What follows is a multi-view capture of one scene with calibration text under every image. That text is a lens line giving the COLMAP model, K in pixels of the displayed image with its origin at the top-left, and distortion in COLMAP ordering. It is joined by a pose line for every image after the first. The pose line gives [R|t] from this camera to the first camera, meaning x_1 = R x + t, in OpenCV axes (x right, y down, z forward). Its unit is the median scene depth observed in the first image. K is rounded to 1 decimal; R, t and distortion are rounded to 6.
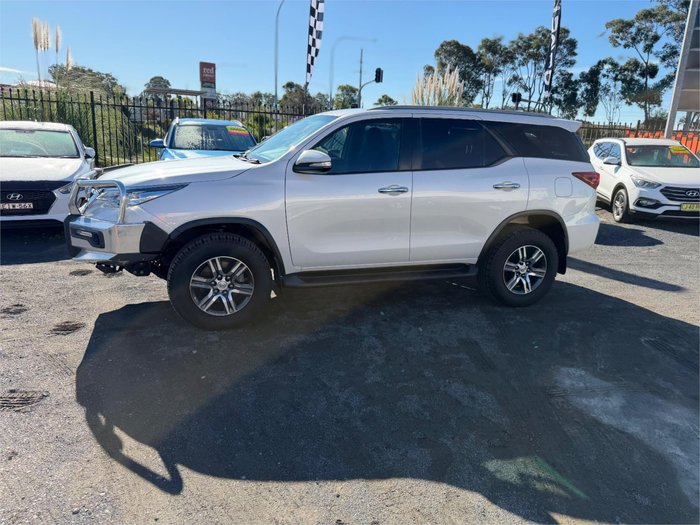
lens RADIAL K [[491.8, 0, 342.6], [0, 491.8, 269.2], [0, 0, 1]] dist [0.016500, -0.023846]
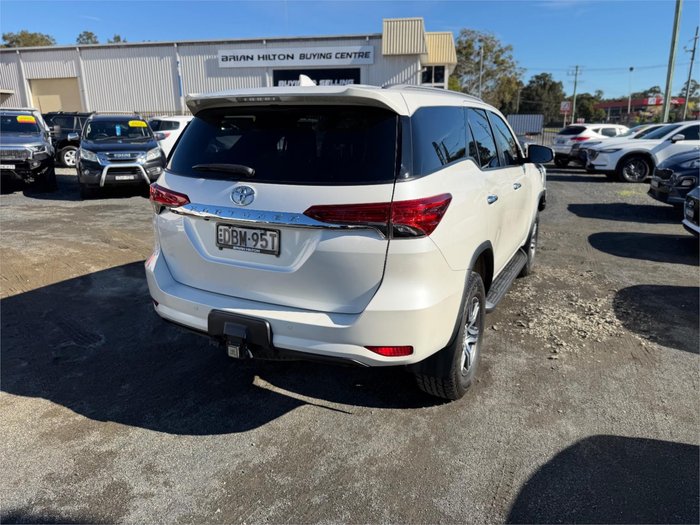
lens RADIAL K [[491.8, 0, 345.0], [0, 491.8, 263.7], [0, 0, 1]] dist [0.016500, -0.023846]
pose [[-0.707856, 0.151627, -0.689891, 0.850116], [-0.218945, 0.881487, 0.418383, -0.447462], [0.671568, 0.447203, -0.590768, 1.684699]]
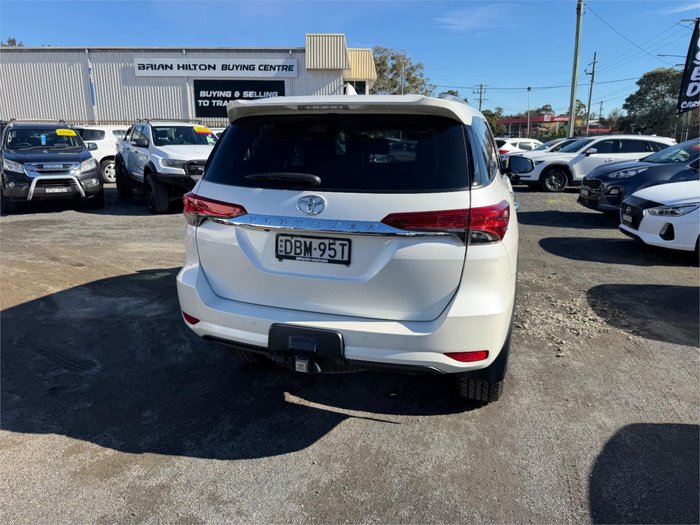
lens RADIAL K [[491.8, 0, 343.7], [0, 491.8, 261.1], [0, 0, 1]] dist [0.016500, -0.023846]
pose [[-0.584423, 0.150583, -0.797355, 0.951132], [-0.252721, 0.899982, 0.355196, -0.404482], [0.771091, 0.409093, -0.487915, 1.566525]]
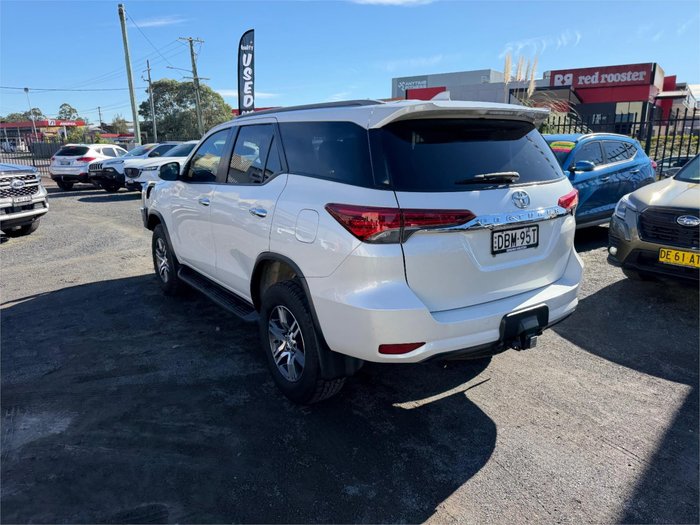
lens RADIAL K [[491.8, 0, 340.1], [0, 491.8, 276.0], [0, 0, 1]] dist [0.016500, -0.023846]
pose [[0.278551, 0.206674, -0.937921, 1.053228], [-0.239880, 0.960592, 0.140428, -0.209193], [0.929982, 0.185872, 0.317151, 0.898875]]
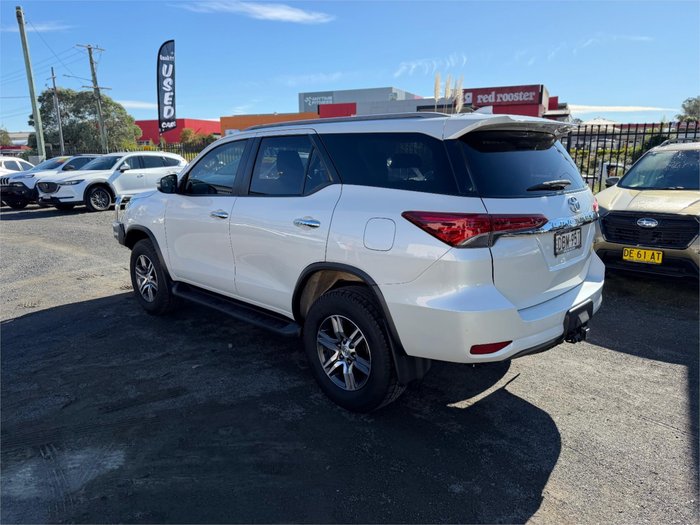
lens RADIAL K [[491.8, 0, 340.5], [0, 491.8, 275.6], [0, 0, 1]] dist [0.016500, -0.023846]
pose [[0.450702, 0.166364, -0.877035, 0.987312], [-0.215701, 0.973663, 0.073847, -0.157782], [0.866222, 0.155894, 0.474717, 0.715358]]
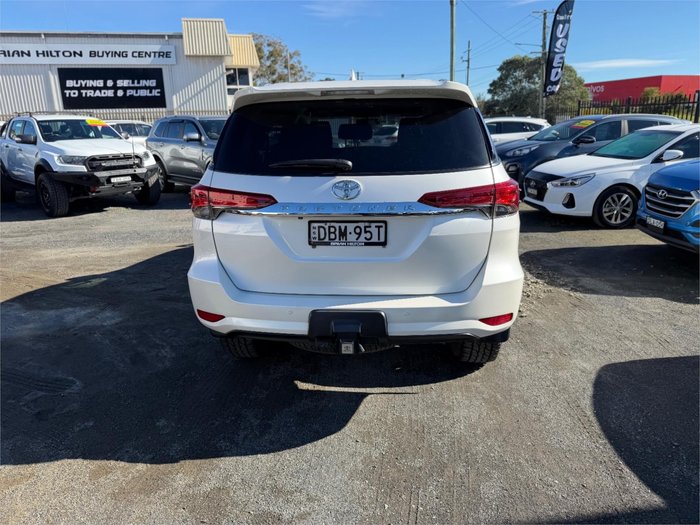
lens RADIAL K [[491.8, 0, 342.5], [0, 491.8, 261.3], [0, 0, 1]] dist [0.016500, -0.023846]
pose [[-0.384148, 0.211568, -0.898704, 1.039698], [-0.248178, 0.913903, 0.321229, -0.363194], [0.889291, 0.346438, -0.298567, 1.443290]]
